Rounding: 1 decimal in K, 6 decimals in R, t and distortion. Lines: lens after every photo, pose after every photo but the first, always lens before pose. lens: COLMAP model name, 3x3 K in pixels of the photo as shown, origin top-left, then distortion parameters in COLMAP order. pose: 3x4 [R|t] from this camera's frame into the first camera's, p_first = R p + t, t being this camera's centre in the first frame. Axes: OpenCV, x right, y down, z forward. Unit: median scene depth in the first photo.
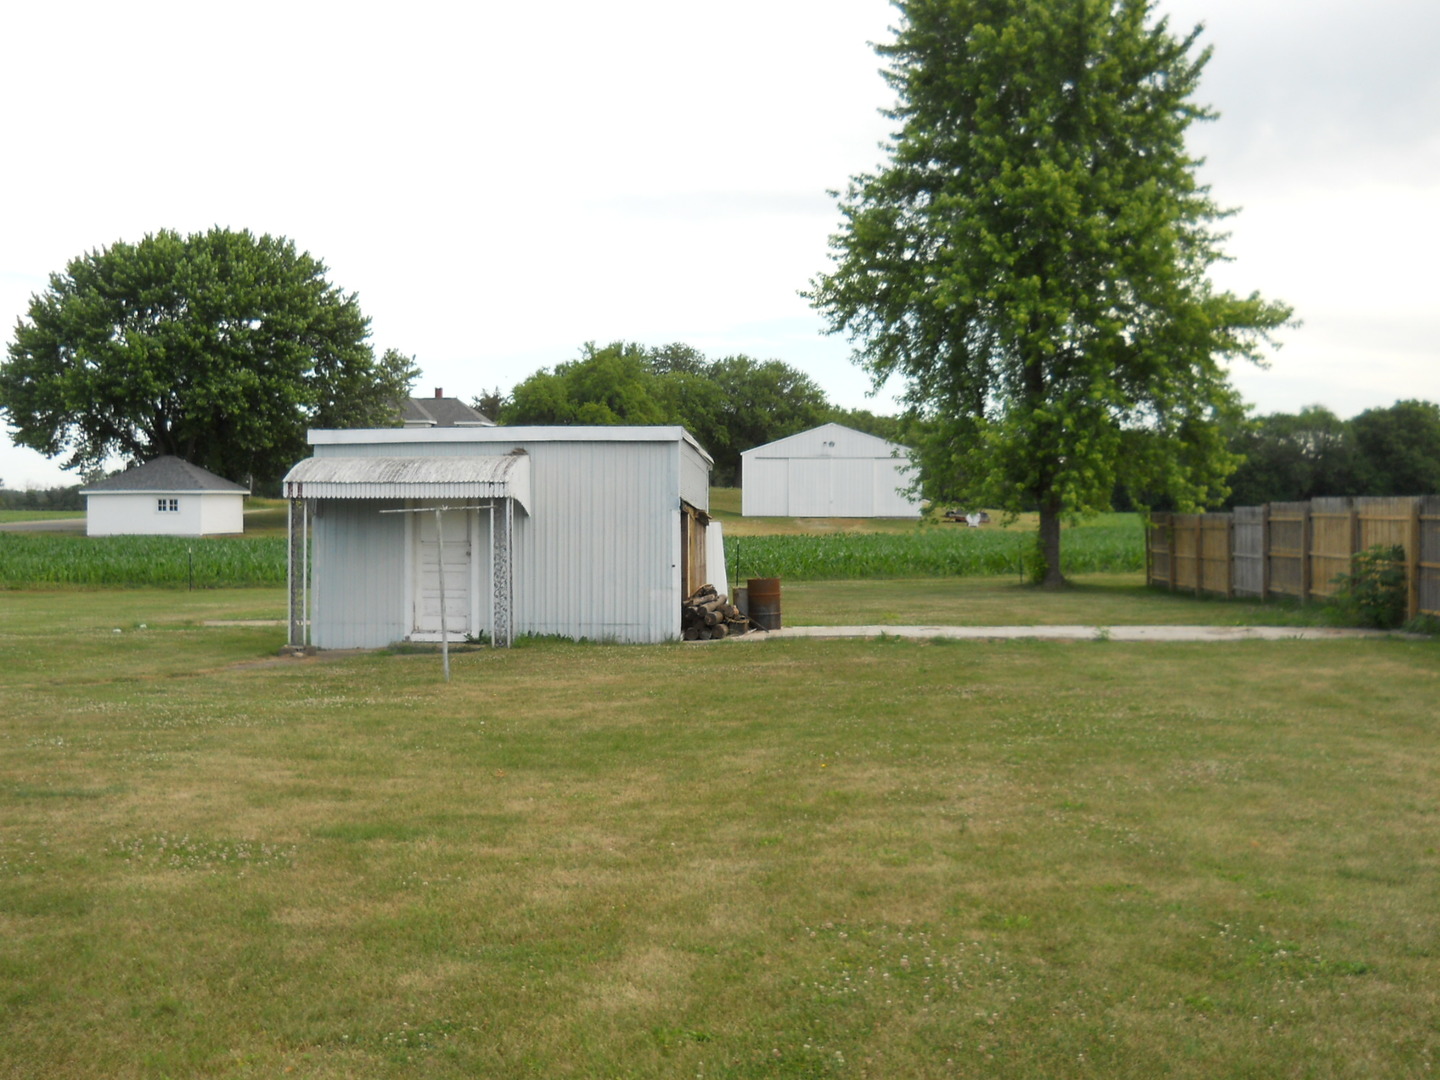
lens RADIAL K [[1556.8, 0, 720.0], [0, 1556.8, 538.9], [0, 0, 1]] dist [-0.000216, 0.000000]
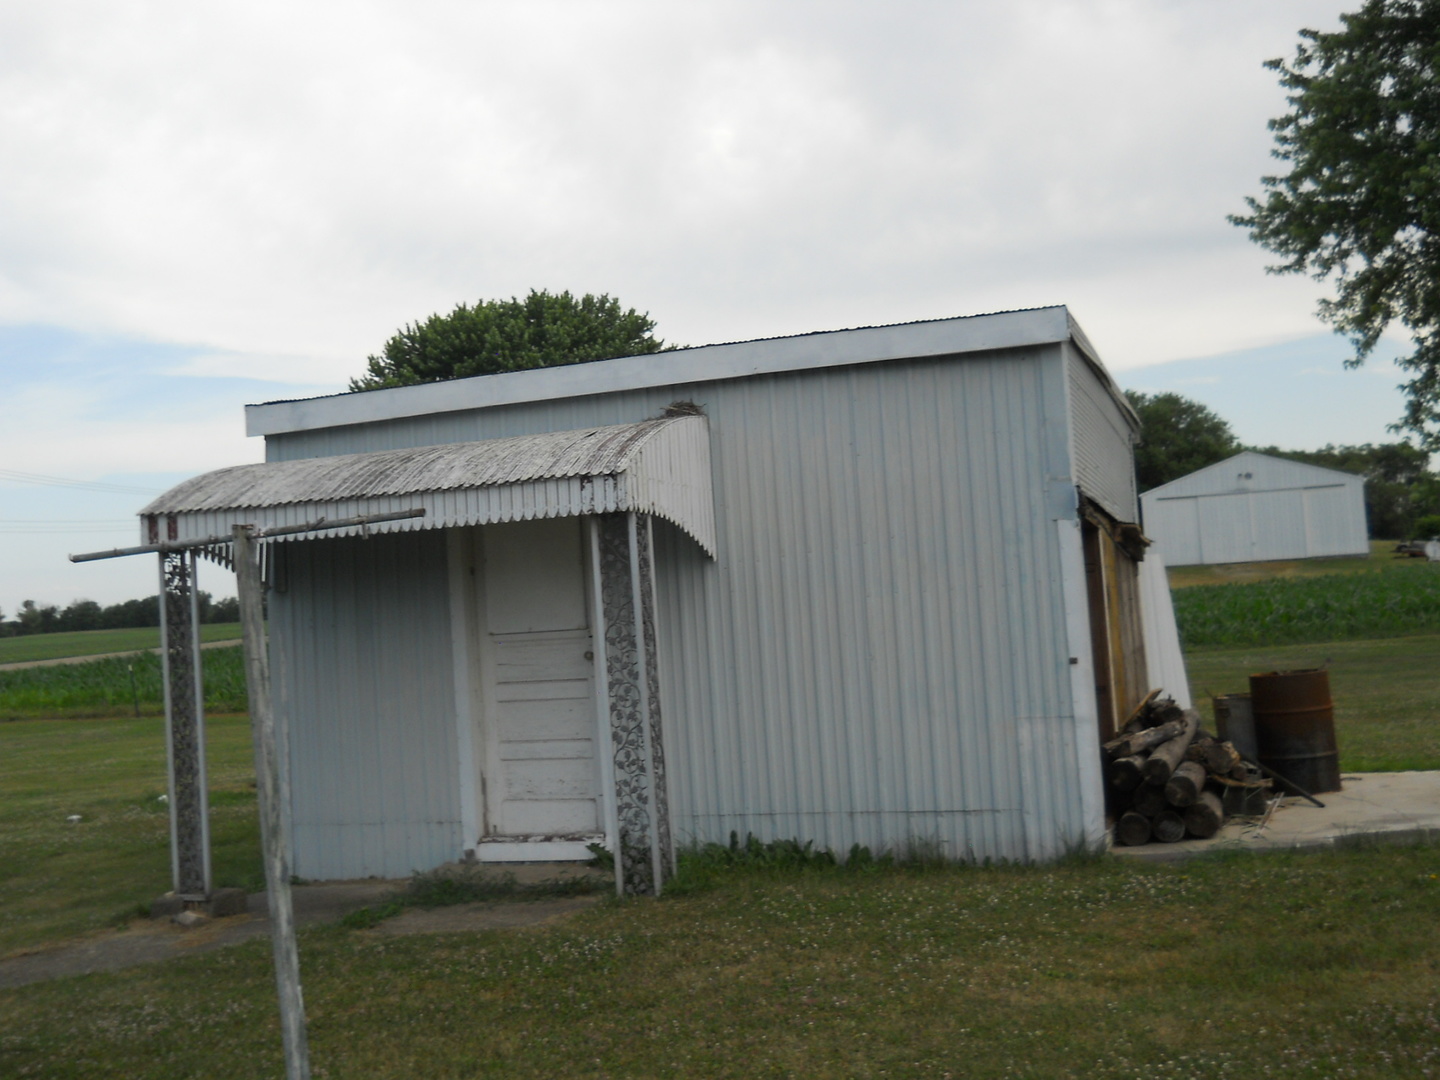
lens RADIAL K [[1556.8, 0, 706.2], [0, 1556.8, 512.5], [0, 0, 1]] dist [-0.000216, 0.000000]
pose [[0.965524, -0.074769, -0.249346, -0.009548], [0.059205, 0.995834, -0.069356, 0.000909], [0.253493, 0.052202, 0.965928, 0.303667]]
